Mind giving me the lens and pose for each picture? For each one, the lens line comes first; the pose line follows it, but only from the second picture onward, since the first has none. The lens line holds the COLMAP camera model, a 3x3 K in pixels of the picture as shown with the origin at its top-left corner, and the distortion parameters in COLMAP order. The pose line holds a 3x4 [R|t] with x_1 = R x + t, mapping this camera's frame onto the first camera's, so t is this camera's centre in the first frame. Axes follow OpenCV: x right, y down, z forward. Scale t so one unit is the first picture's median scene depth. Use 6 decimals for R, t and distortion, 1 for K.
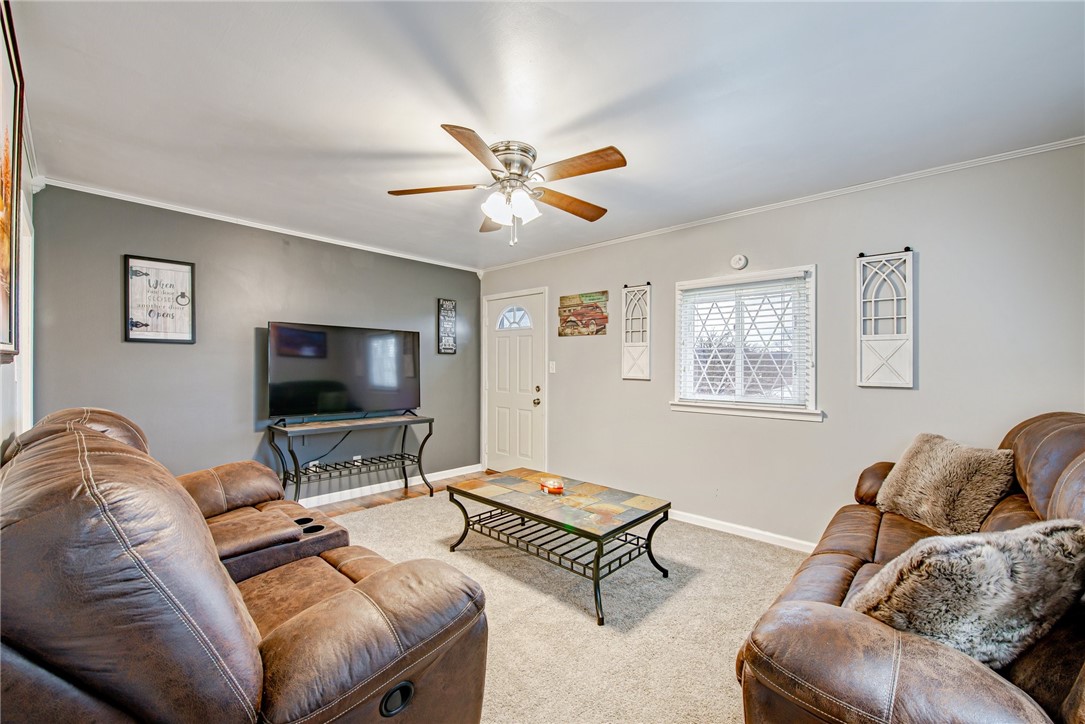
lens RADIAL K [[437.6, 0, 546.0], [0, 437.6, 360.3], [0, 0, 1]] dist [-0.018097, -0.000365]
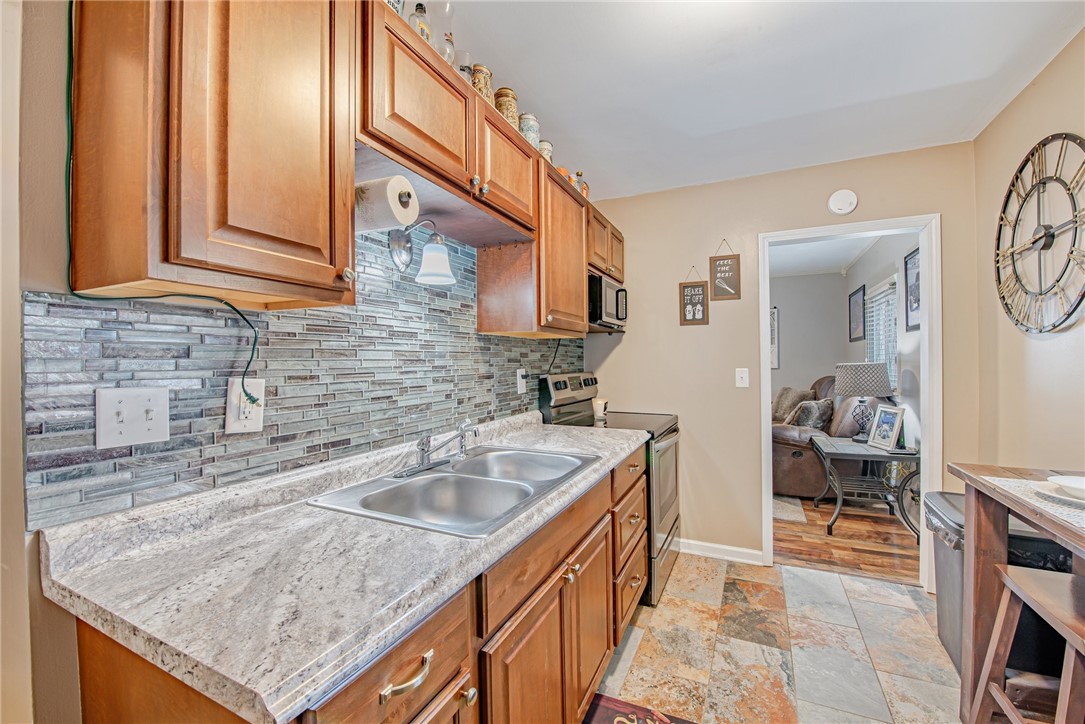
lens RADIAL K [[437.6, 0, 546.0], [0, 437.6, 360.3], [0, 0, 1]] dist [-0.018097, -0.000365]
pose [[0.955367, -0.011341, 0.295205, -2.657931], [0.007149, 0.999858, 0.015277, -0.066952], [-0.295336, -0.012485, 0.955312, -2.231349]]
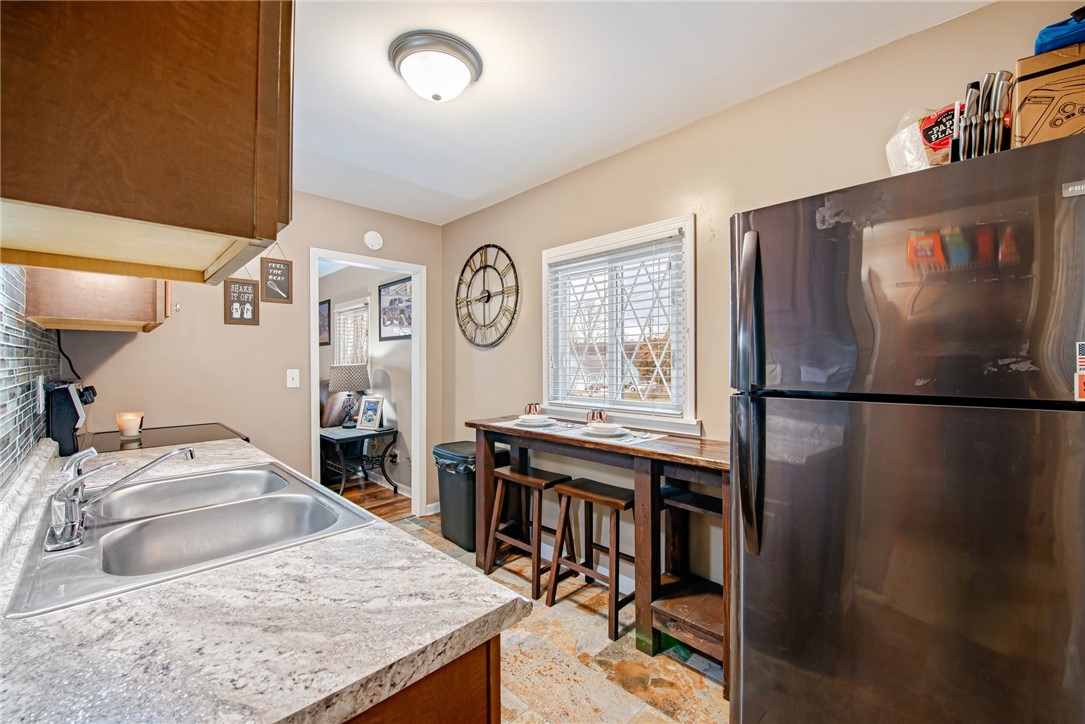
lens RADIAL K [[437.6, 0, 546.0], [0, 437.6, 360.3], [0, 0, 1]] dist [-0.018097, -0.000365]
pose [[0.023802, -0.006104, 0.999698, -3.353790], [-0.009065, 0.999939, 0.006321, -0.061838], [-0.999676, -0.009213, 0.023745, -1.824571]]
